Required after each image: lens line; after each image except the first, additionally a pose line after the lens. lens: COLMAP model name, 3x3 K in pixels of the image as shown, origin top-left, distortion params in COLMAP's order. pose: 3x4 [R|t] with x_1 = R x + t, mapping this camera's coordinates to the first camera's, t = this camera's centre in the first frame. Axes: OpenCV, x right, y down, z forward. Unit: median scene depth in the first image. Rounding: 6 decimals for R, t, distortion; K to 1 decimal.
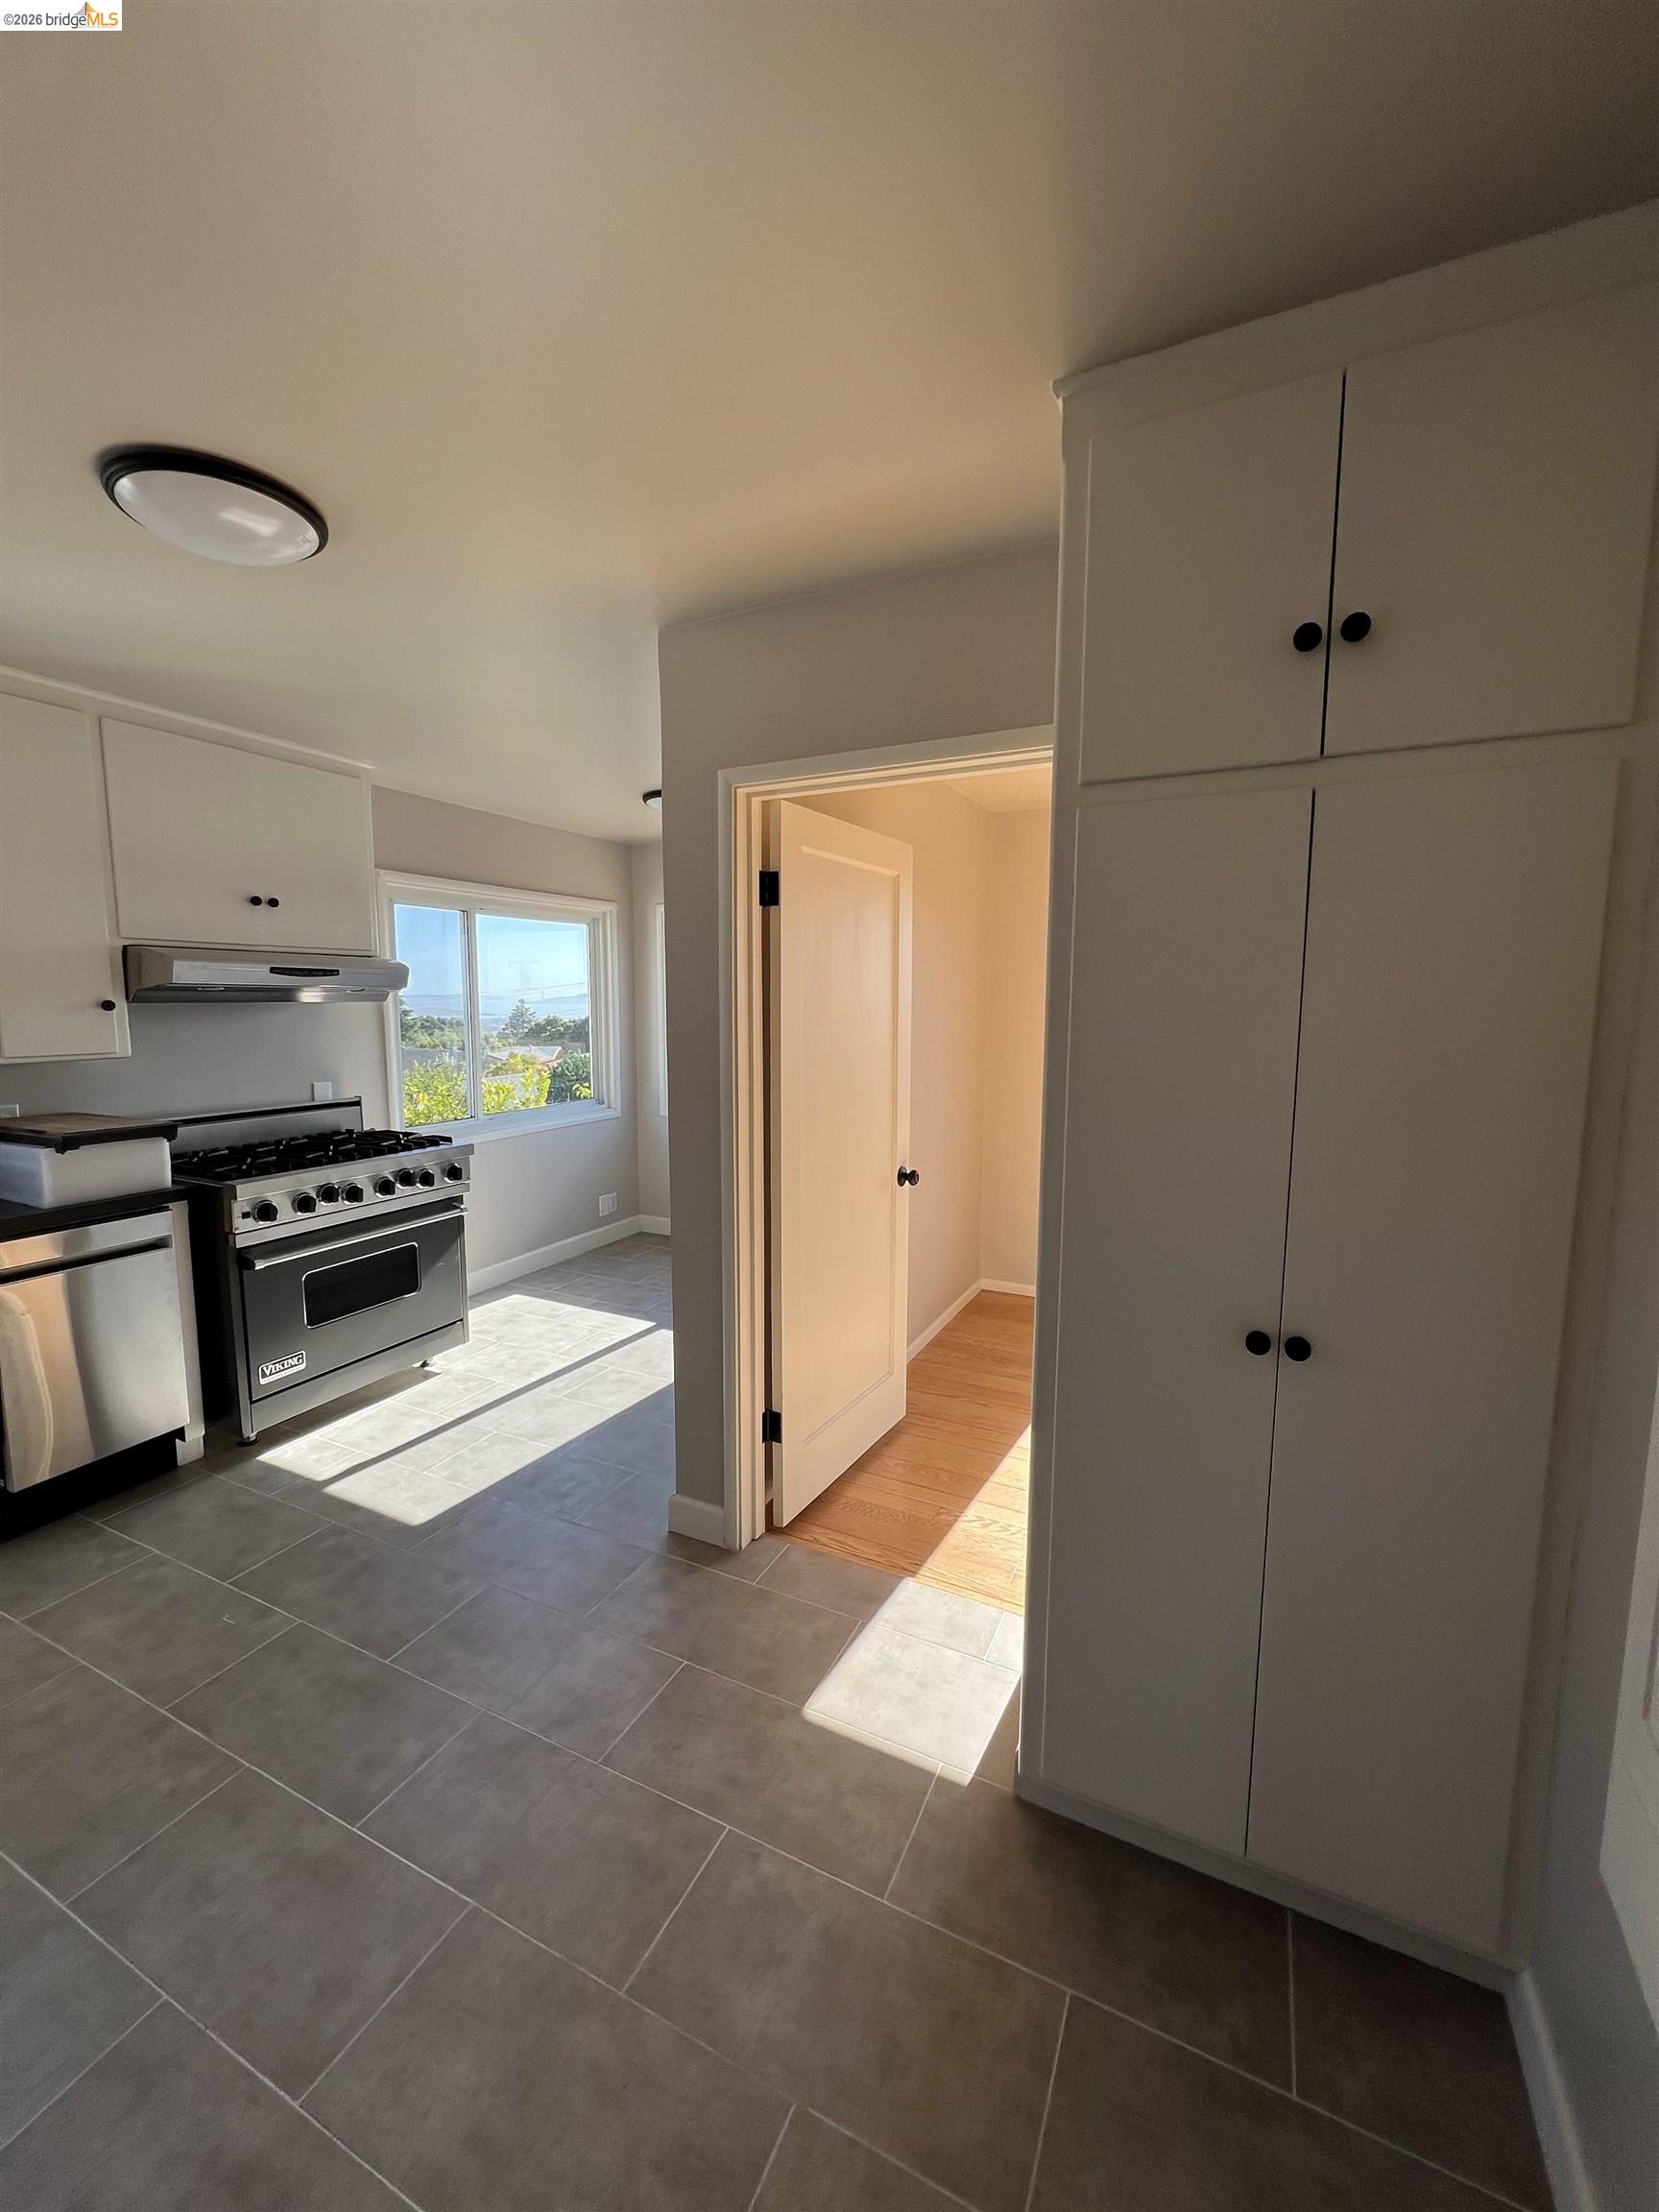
lens RADIAL K [[889.2, 0, 829.5], [0, 889.2, 1106.0], [0, 0, 1]] dist [-0.001126, -0.000224]
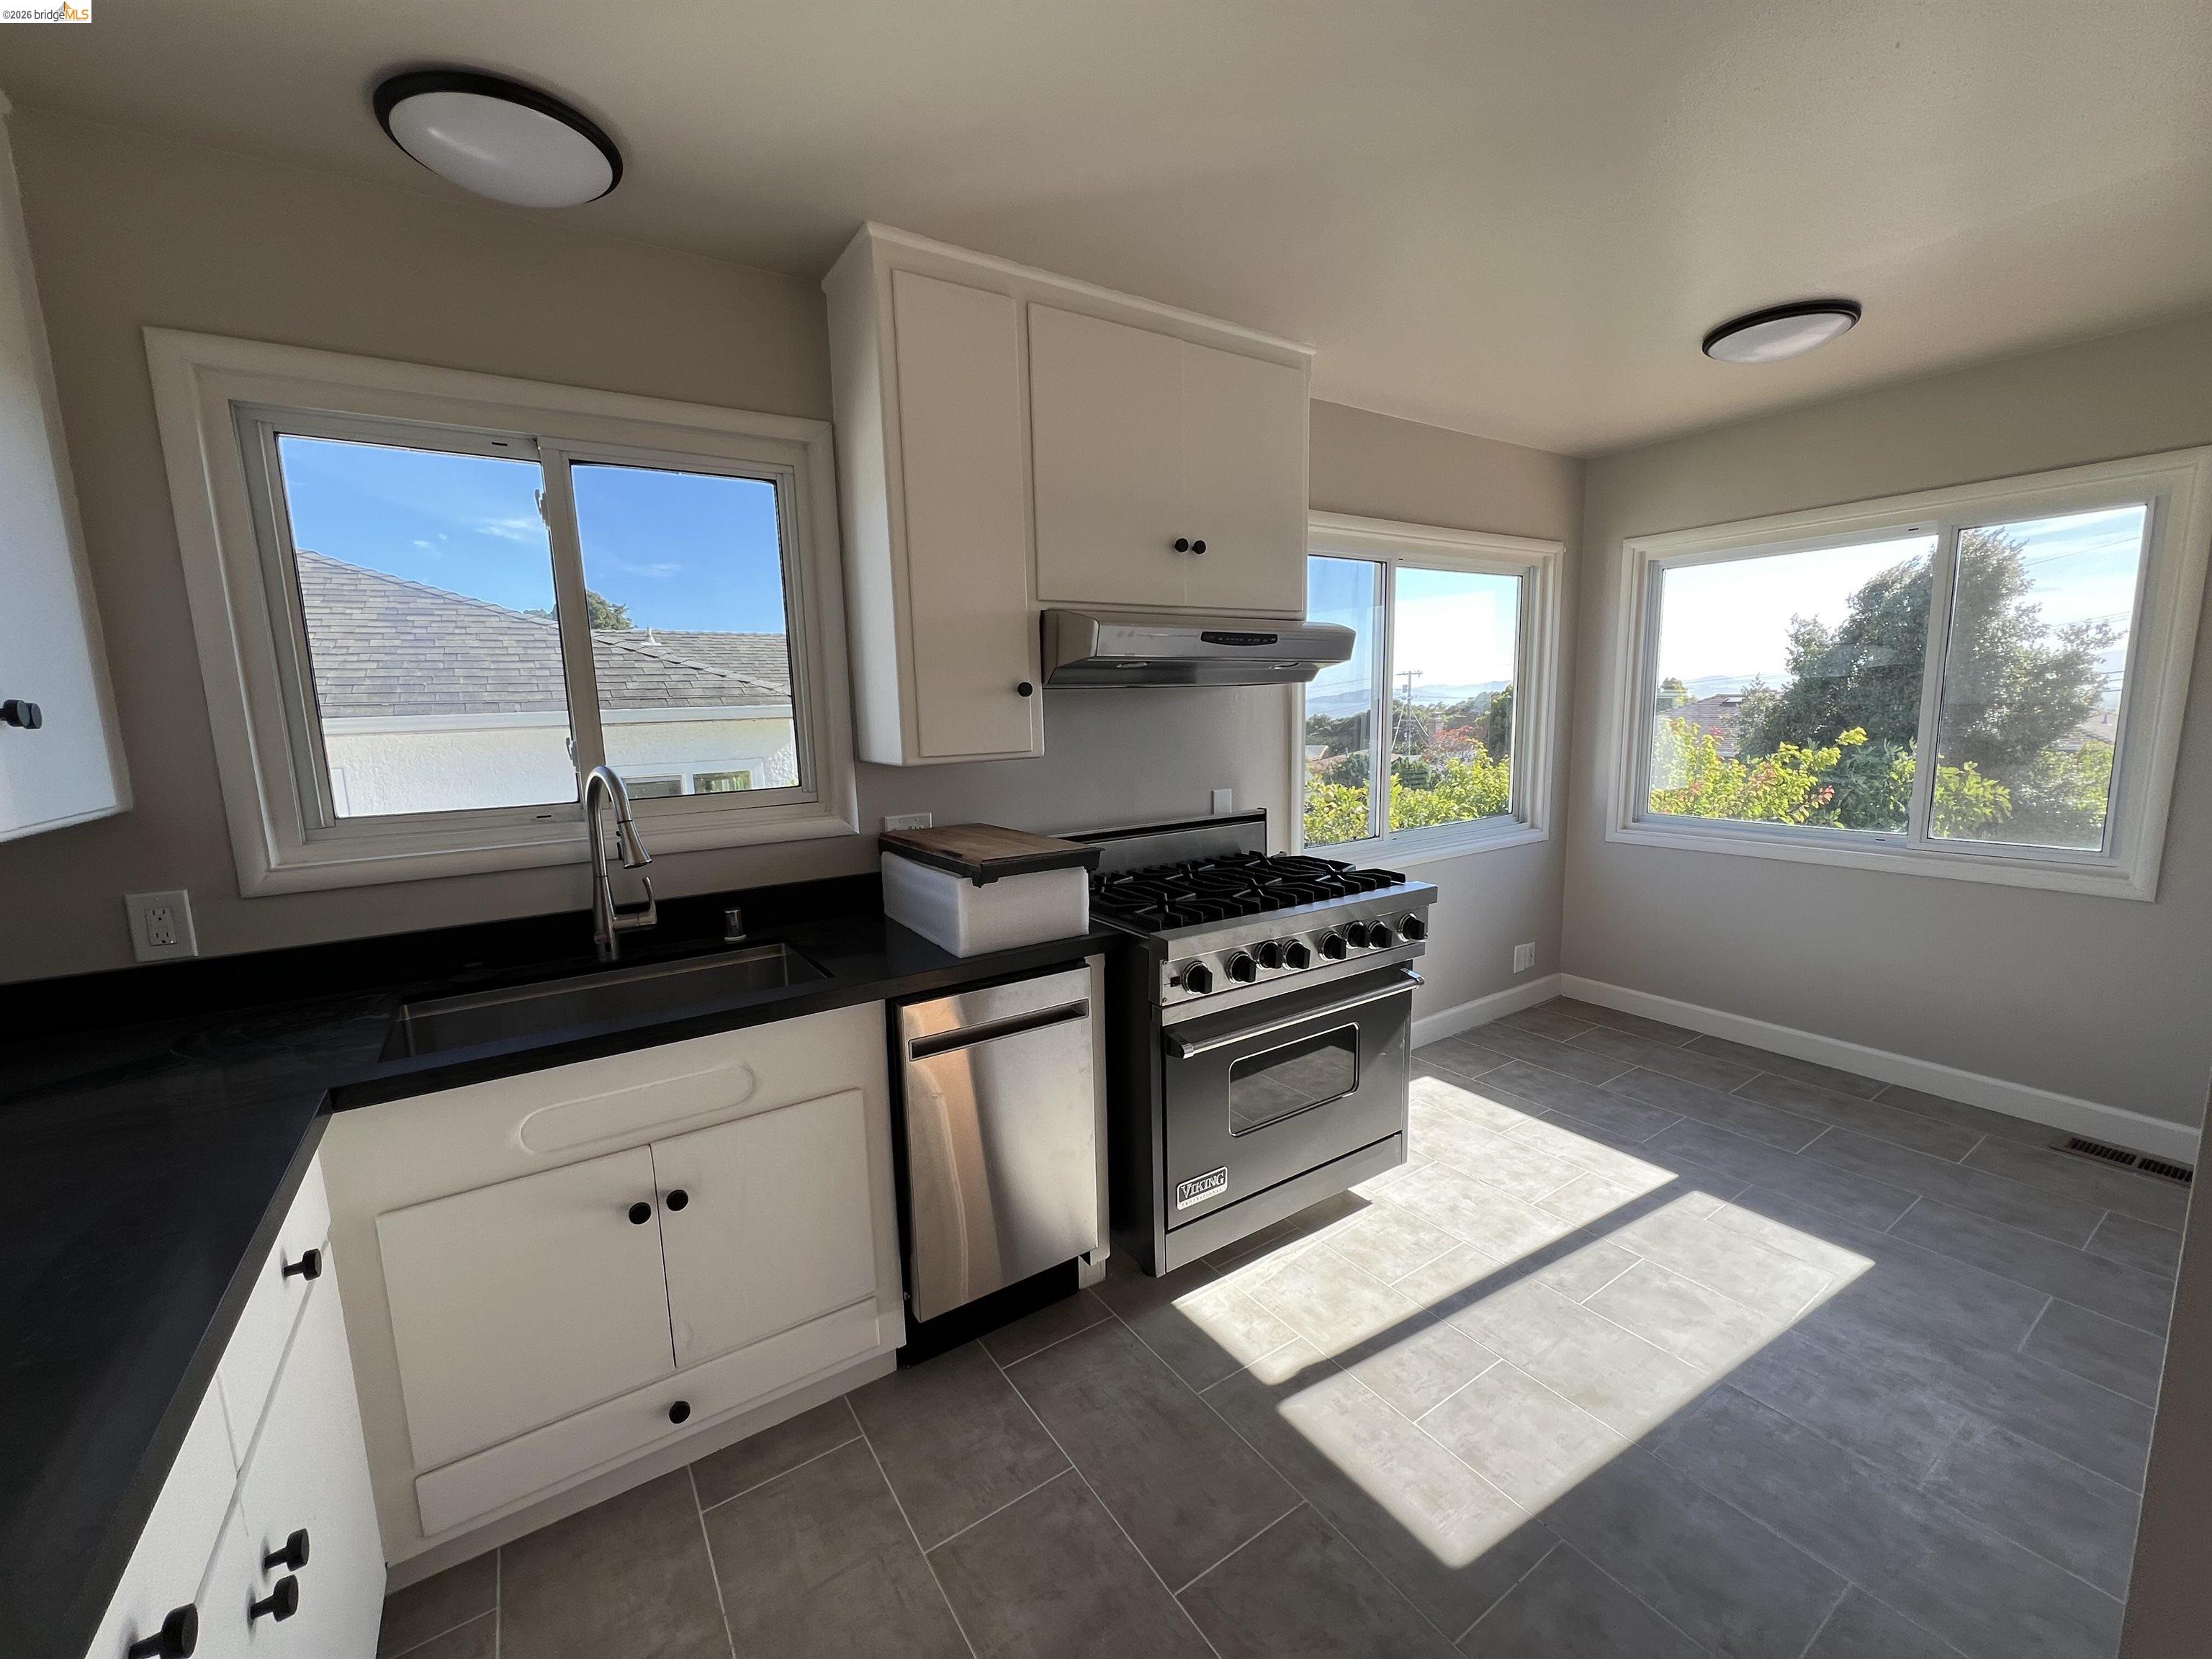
lens RADIAL K [[839.4, 0, 1106.0], [0, 839.4, 829.5], [0, 0, 1]] dist [0.001222, 0.000064]
pose [[0.871952, 0.047221, -0.487308, -0.360619], [-0.031475, 0.998686, 0.040455, -0.021906], [0.488578, -0.019936, 0.872292, 0.367754]]
